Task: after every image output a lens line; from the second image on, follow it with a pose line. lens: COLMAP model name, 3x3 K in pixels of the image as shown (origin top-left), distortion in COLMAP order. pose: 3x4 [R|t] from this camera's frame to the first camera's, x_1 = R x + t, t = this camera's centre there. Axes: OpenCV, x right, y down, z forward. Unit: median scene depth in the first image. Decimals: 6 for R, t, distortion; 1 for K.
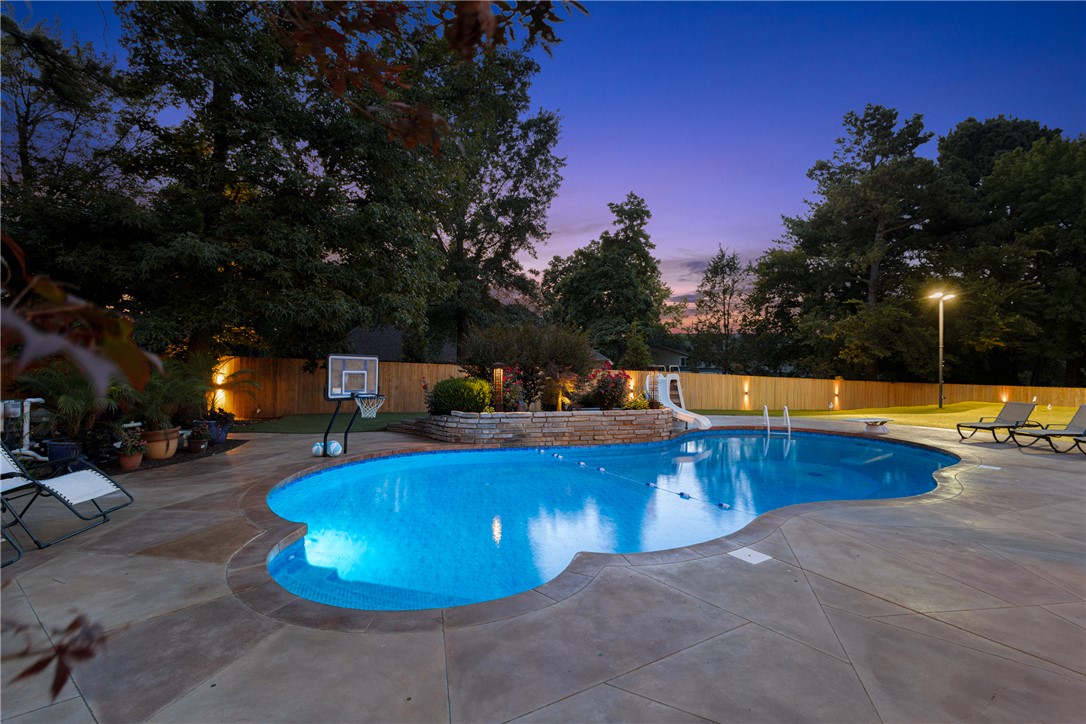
lens RADIAL K [[503.3, 0, 543.0], [0, 503.3, 362.0], [0, 0, 1]] dist [0.001072, -0.000325]
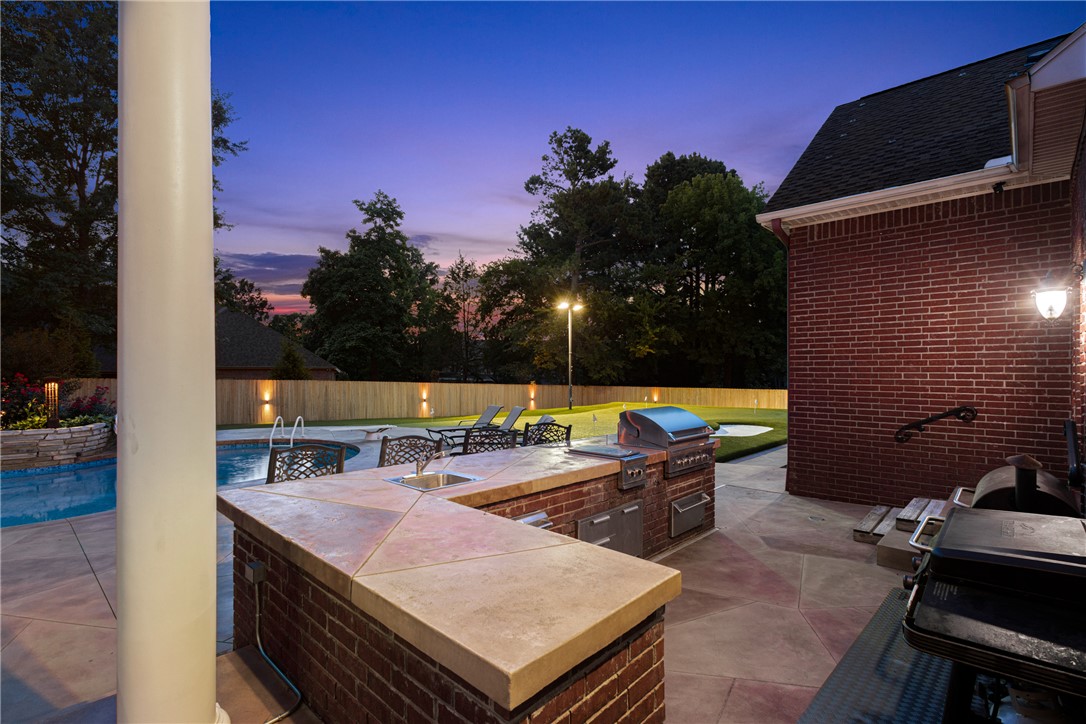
lens RADIAL K [[511.4, 0, 541.3], [0, 511.4, 375.3], [0, 0, 1]] dist [-0.000604, -0.000201]
pose [[0.951846, -0.014217, 0.306248, 0.273272], [0.010278, 0.999842, 0.014471, 0.000500], [-0.306406, -0.010626, 0.951842, -0.023667]]
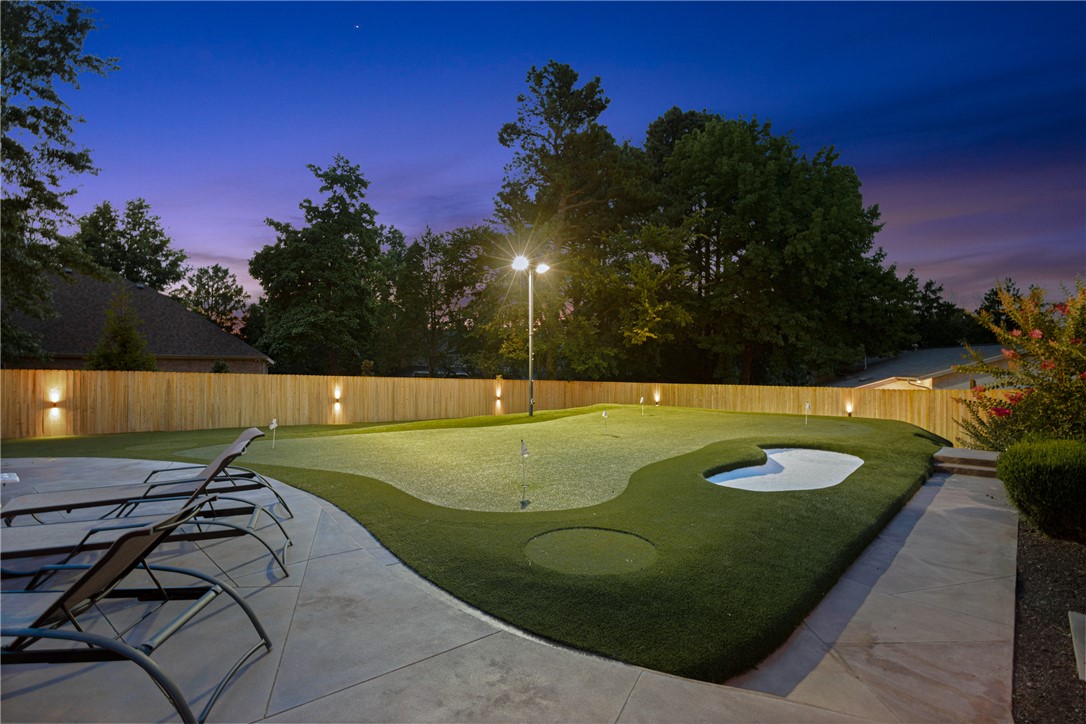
lens RADIAL K [[503.3, 0, 543.0], [0, 503.3, 362.0], [0, 0, 1]] dist [0.001072, -0.000325]
pose [[0.955117, -0.005656, 0.296176, 0.409234], [0.006646, 0.999975, -0.002334, 0.009540], [-0.296155, 0.004198, 0.955131, 0.196717]]
